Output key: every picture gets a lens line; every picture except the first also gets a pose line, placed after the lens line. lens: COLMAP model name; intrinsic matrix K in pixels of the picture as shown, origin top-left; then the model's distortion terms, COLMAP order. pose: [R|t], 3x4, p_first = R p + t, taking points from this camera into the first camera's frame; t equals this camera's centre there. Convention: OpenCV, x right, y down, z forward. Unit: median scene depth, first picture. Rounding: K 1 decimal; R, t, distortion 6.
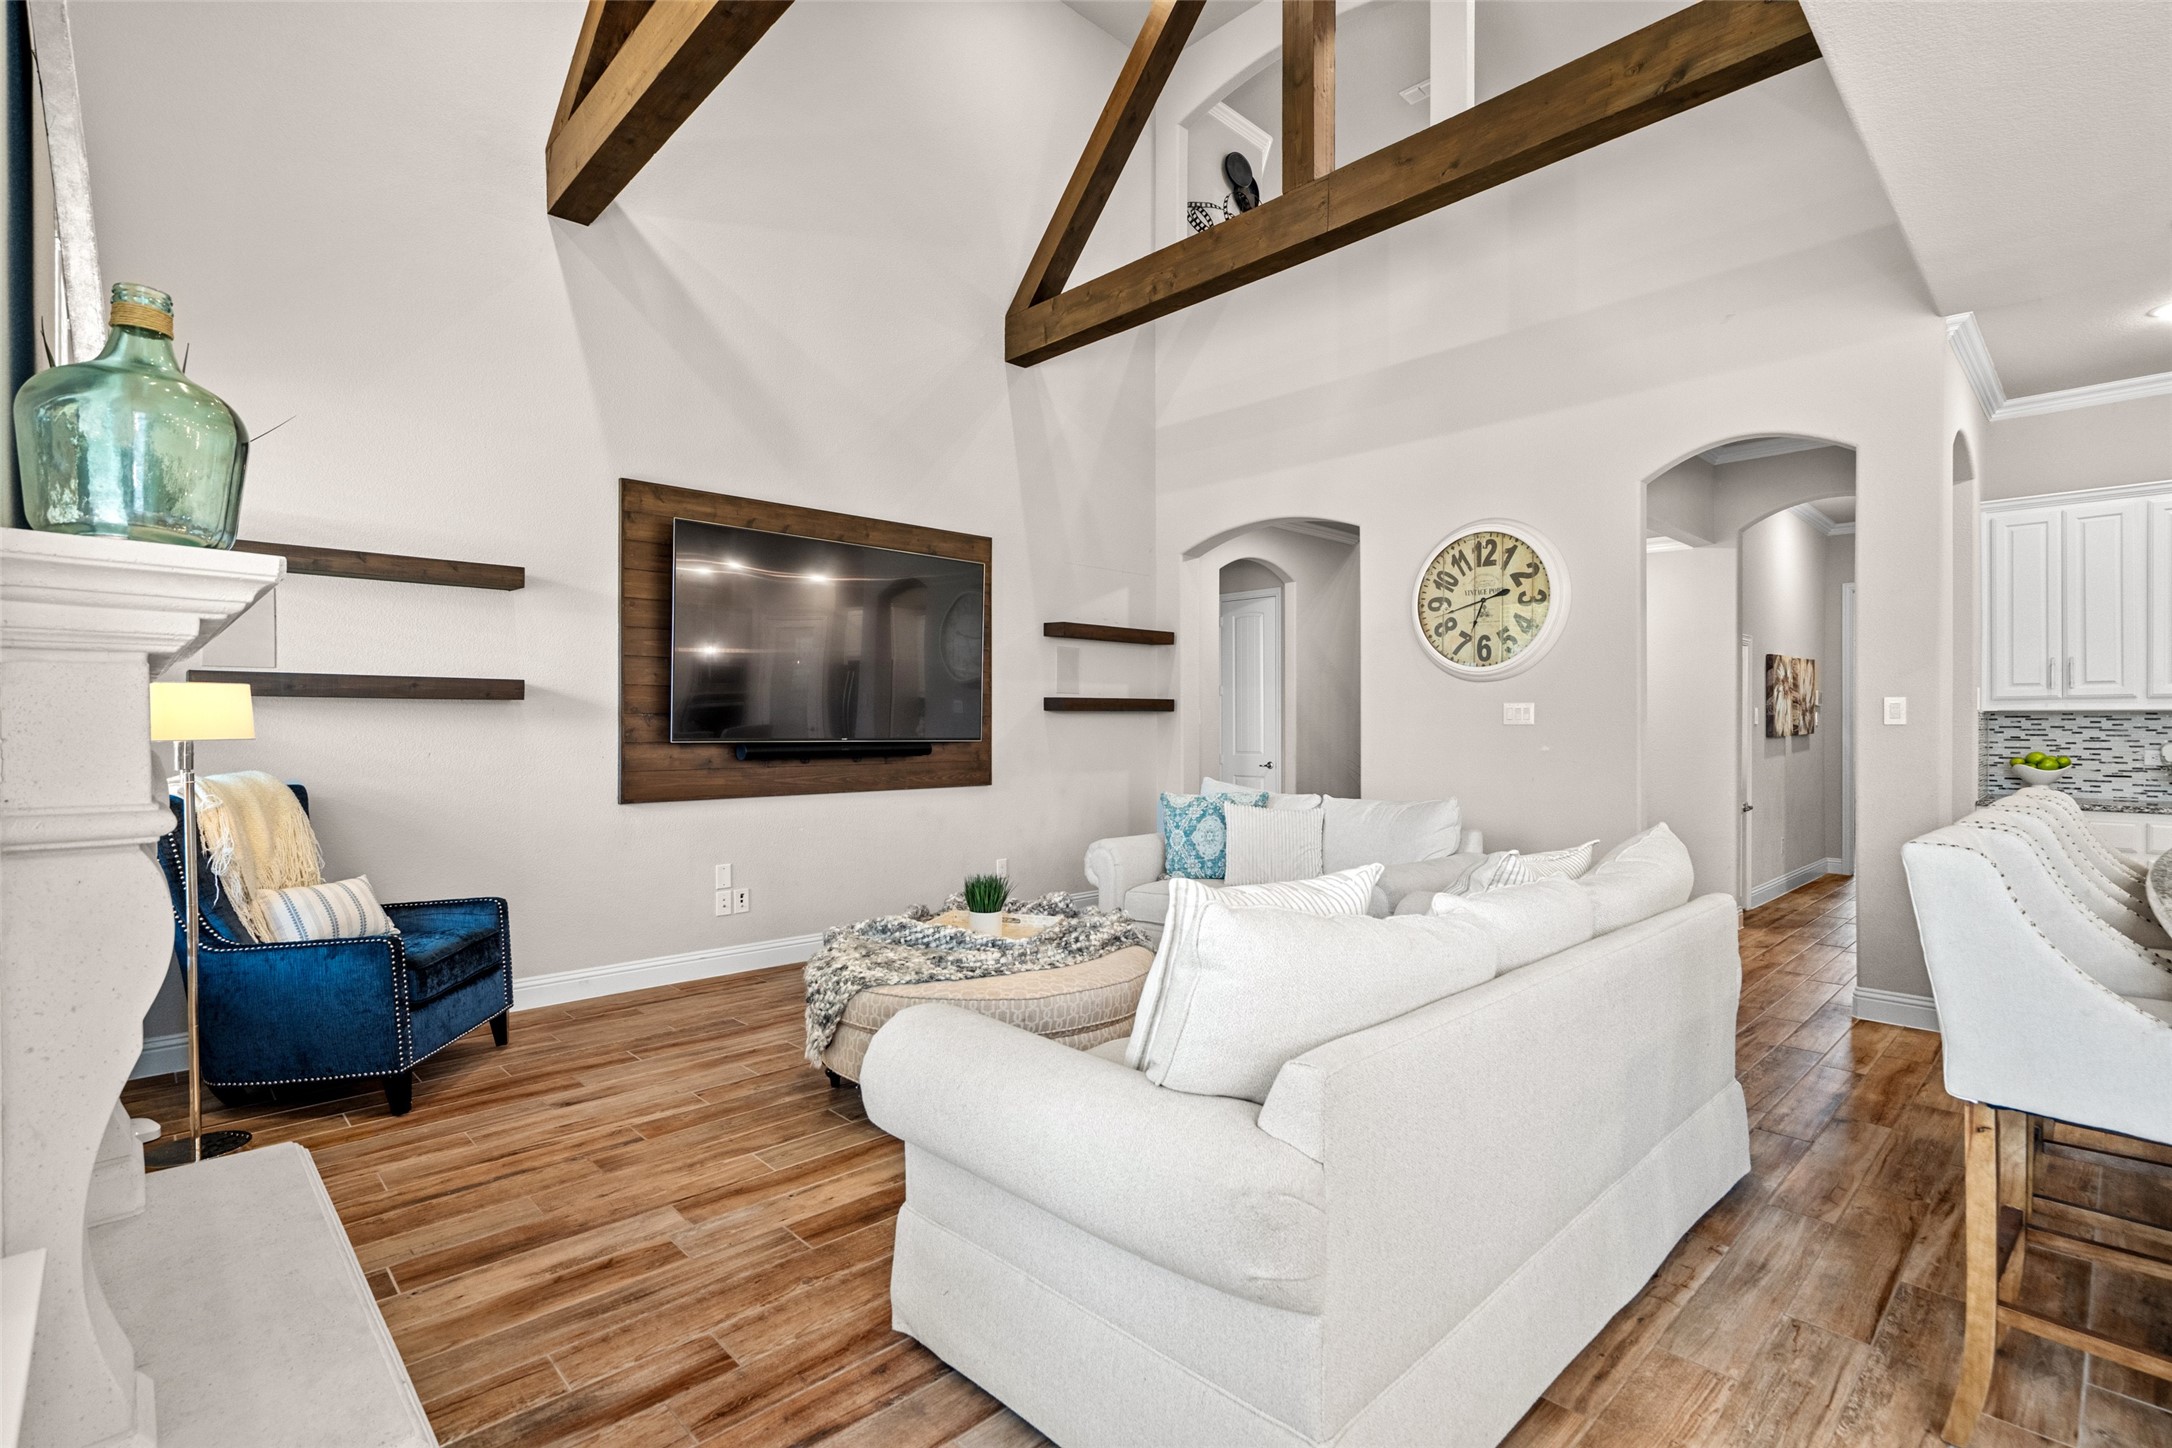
lens RADIAL K [[1009.0, 0, 1068.9], [0, 1009.0, 725.7], [0, 0, 1]] dist [-0.000491, 0.001892]
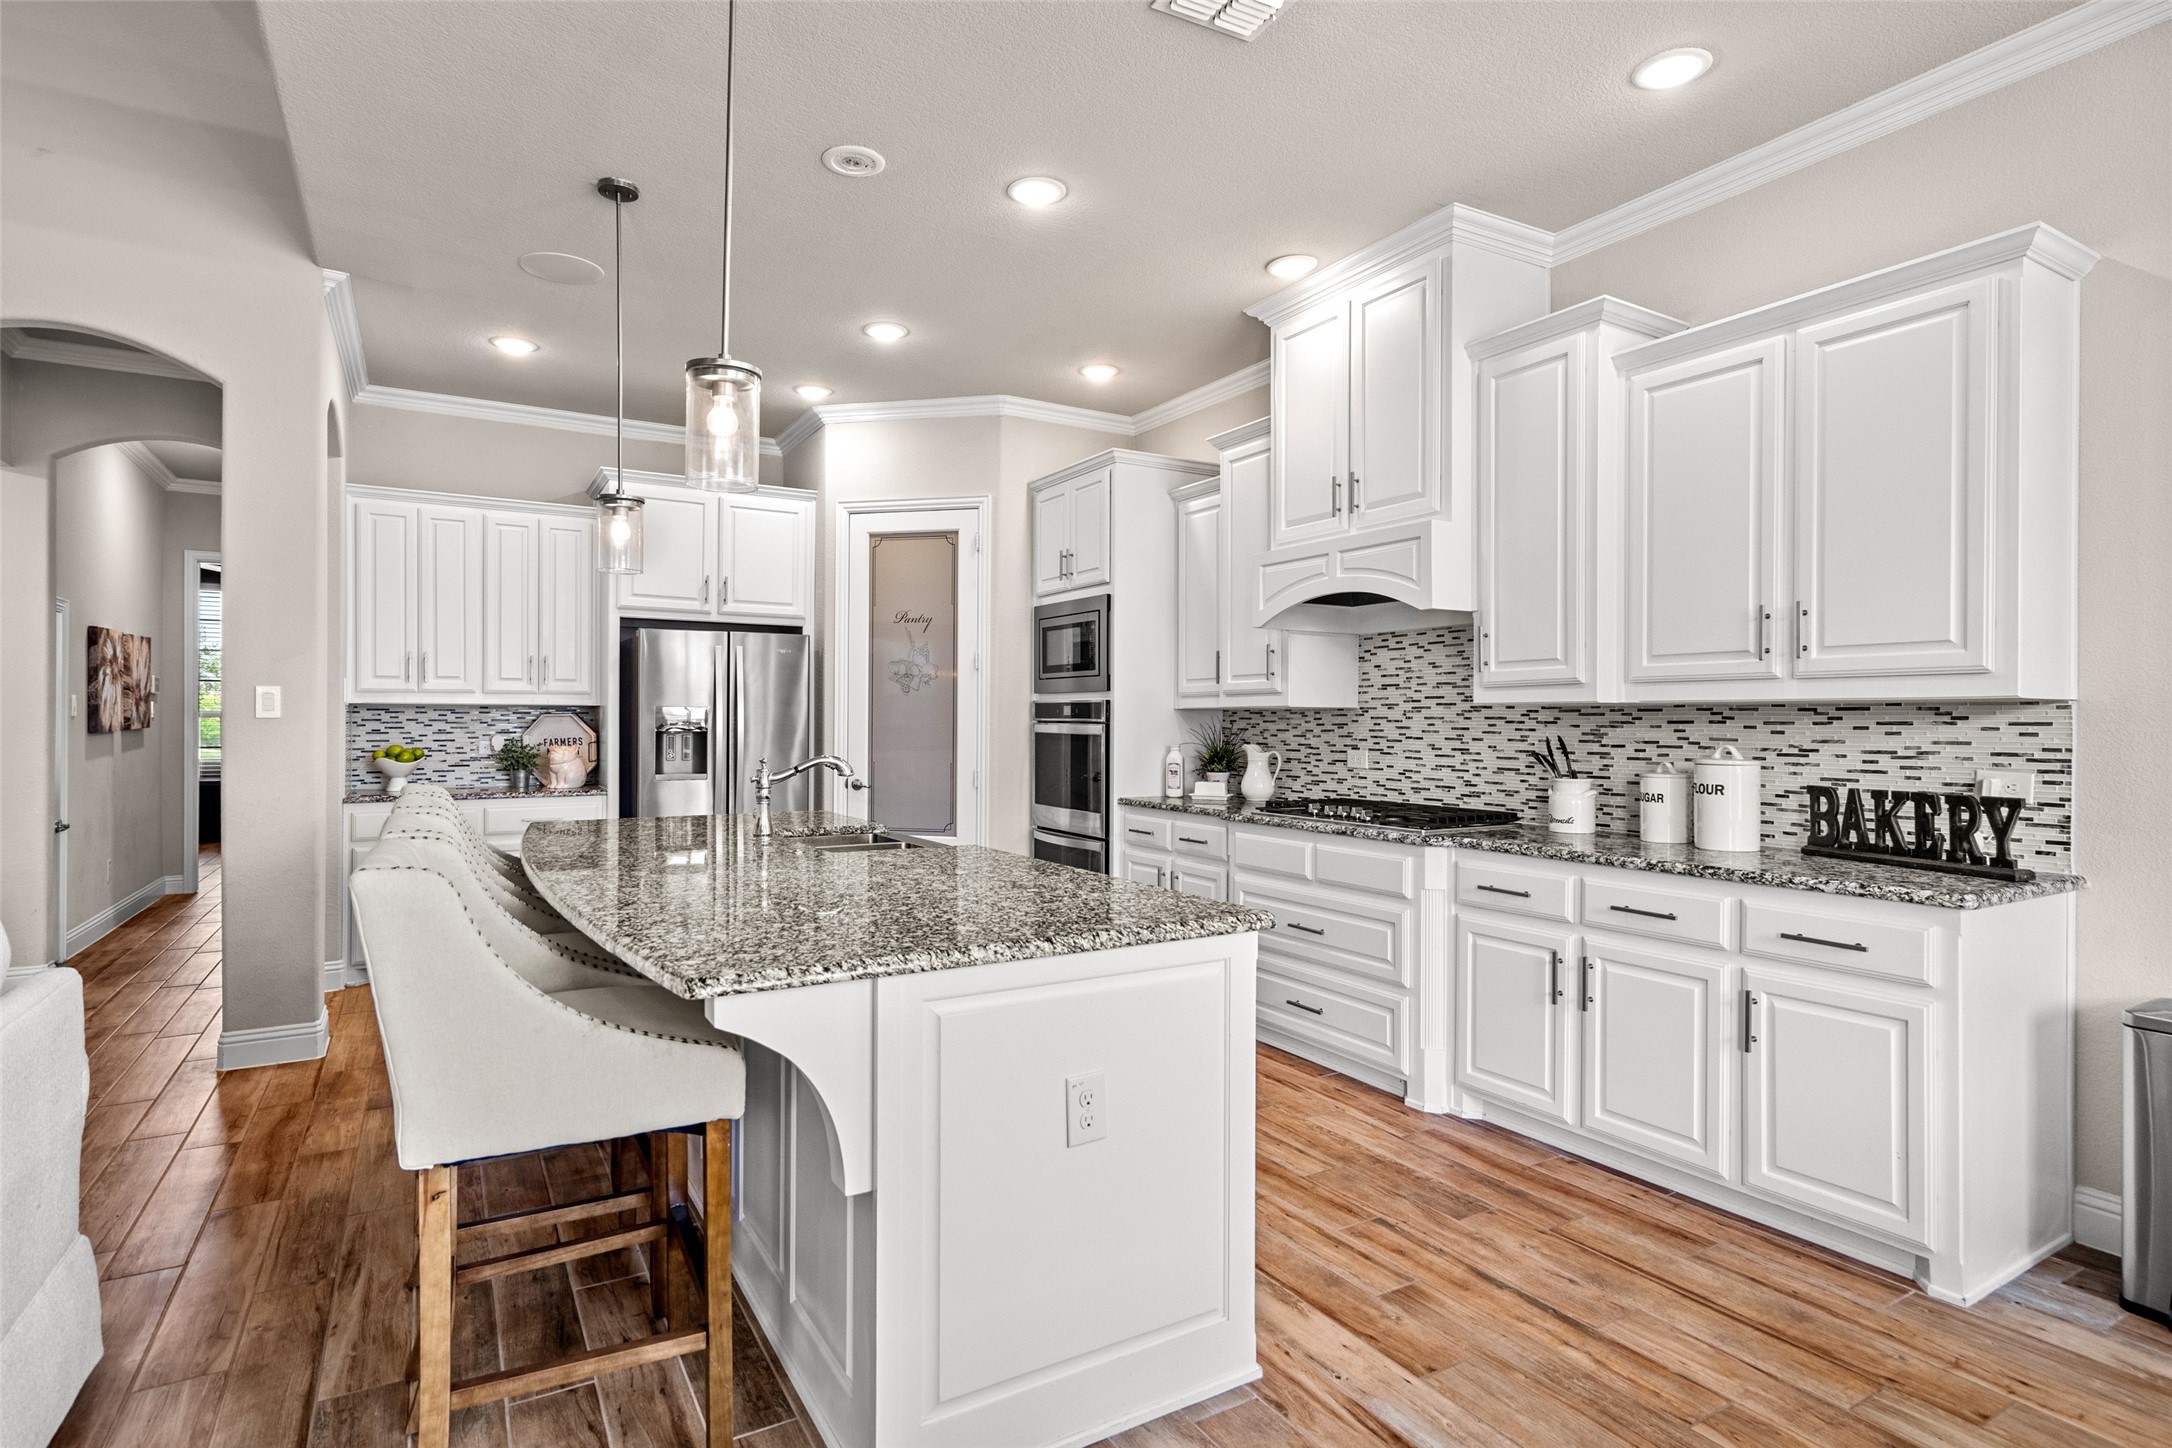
lens RADIAL K [[1106.4, 0, 1096.6], [0, 1106.4, 718.7], [0, 0, 1]] dist [-0.007044, 0.008352]
pose [[0.213027, 0.000147, 0.977046, 0.038887], [-0.001913, 0.999998, 0.000267, -0.001704], [-0.977044, -0.001926, 0.213027, 0.090898]]
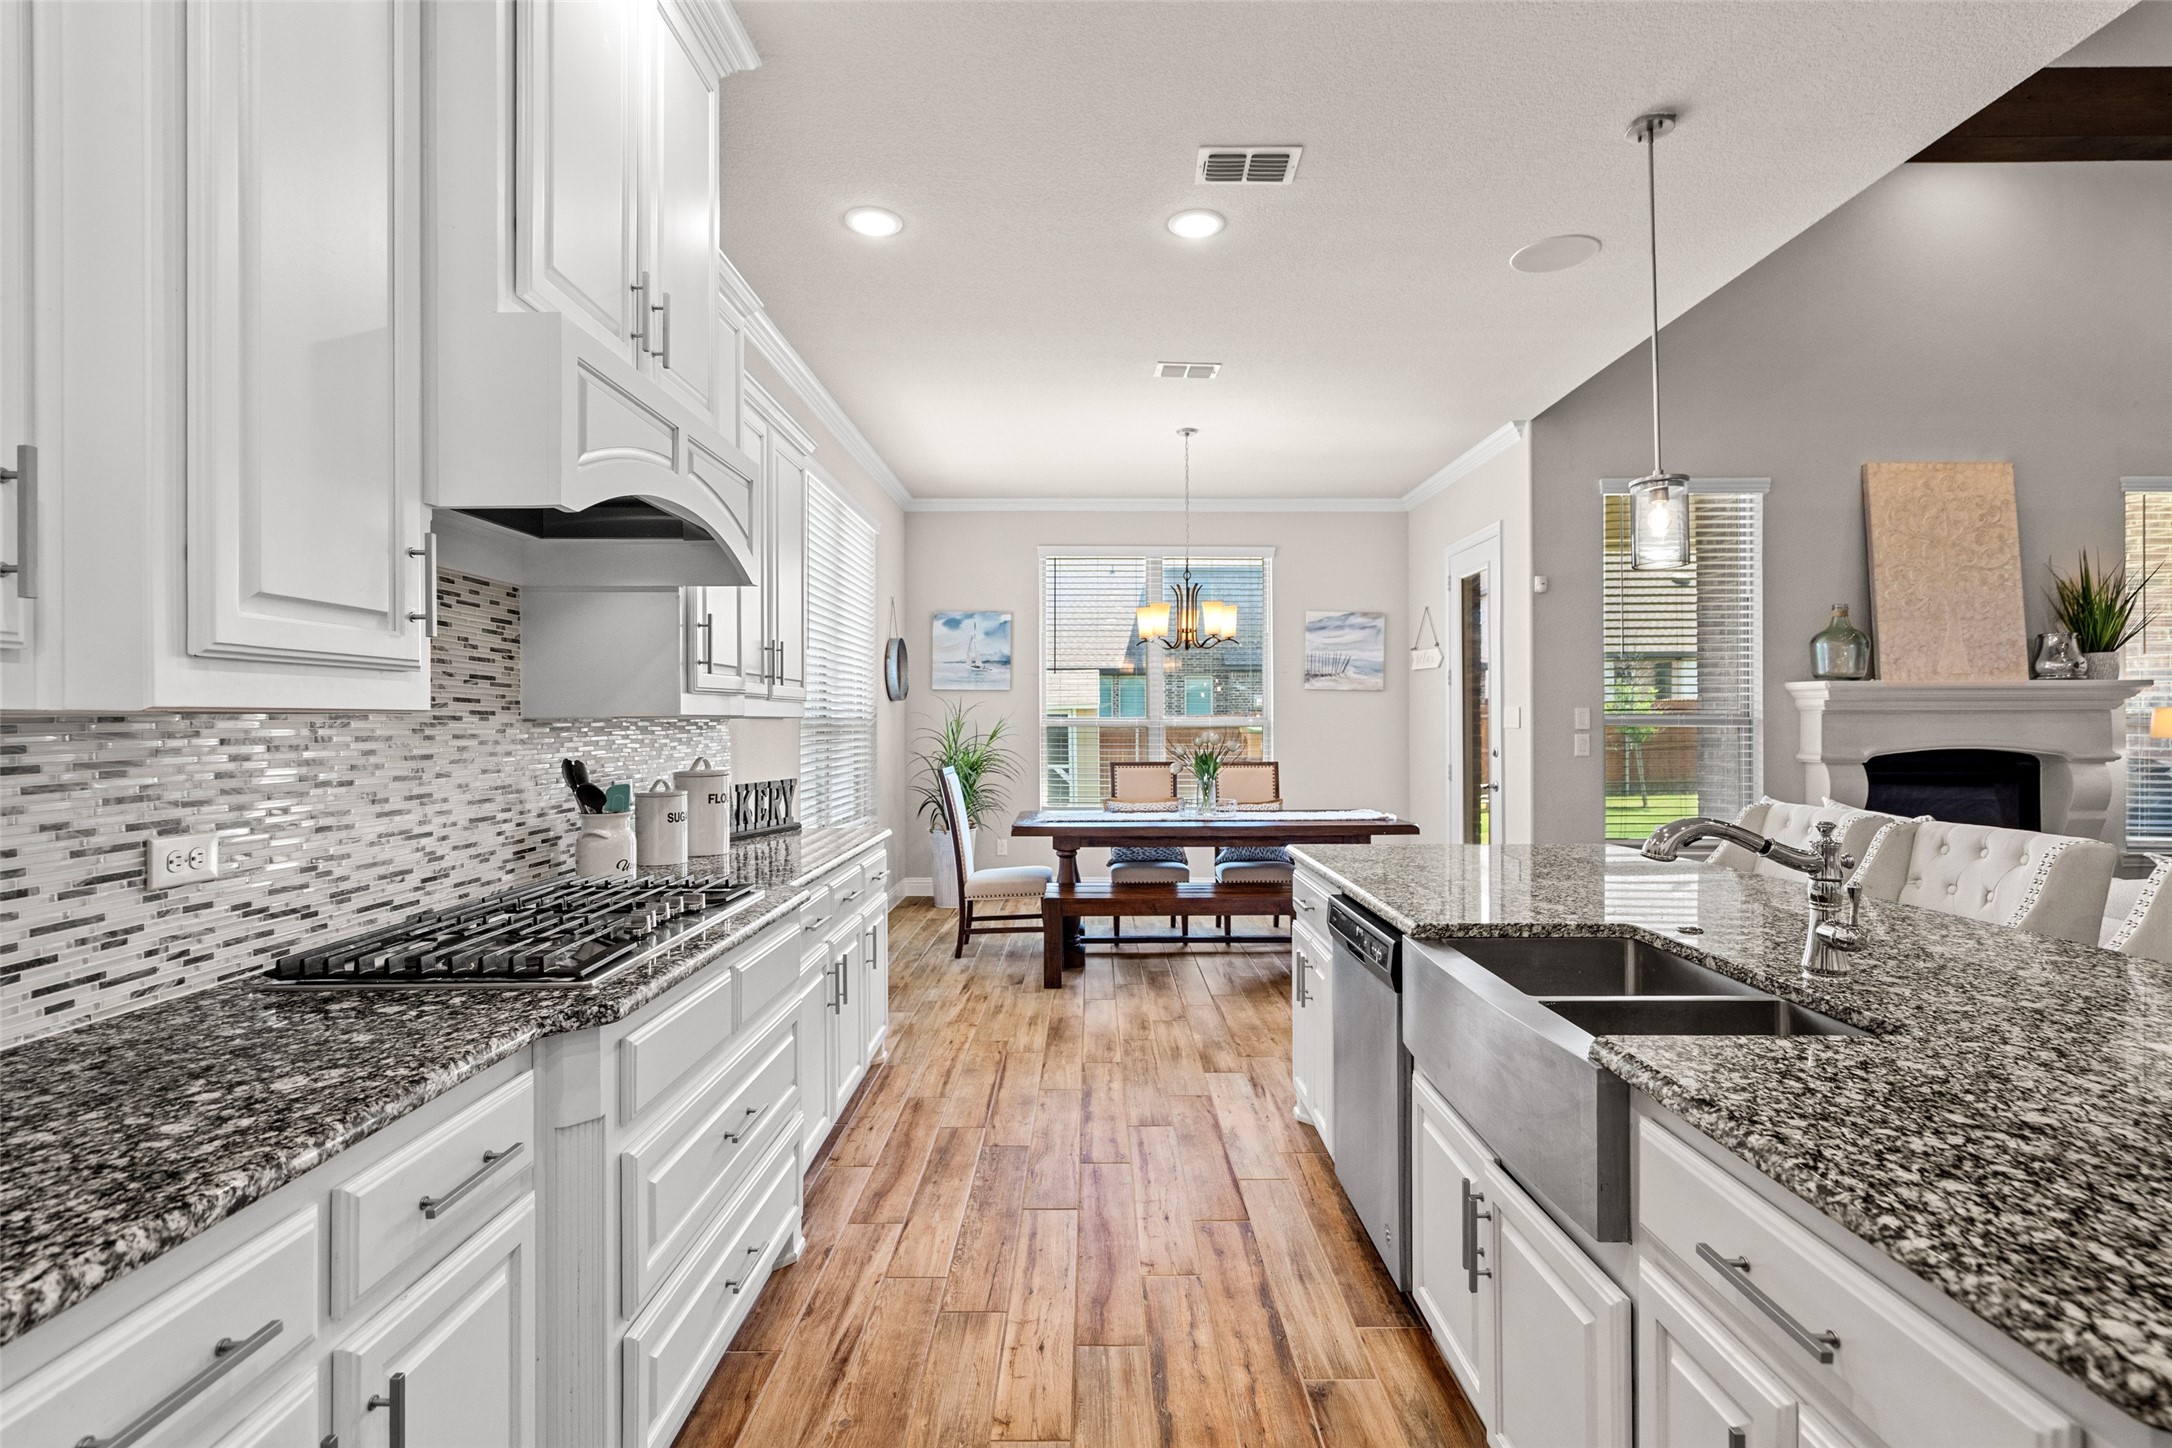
lens RADIAL K [[1009.0, 0, 1077.7], [0, 1009.0, 715.3], [0, 0, 1]] dist [-0.000491, 0.001892]
pose [[-0.699609, -0.004113, -0.714514, 1.029402], [0.000594, 0.999980, -0.006339, -0.008804], [0.714526, -0.004859, -0.699592, 0.478953]]
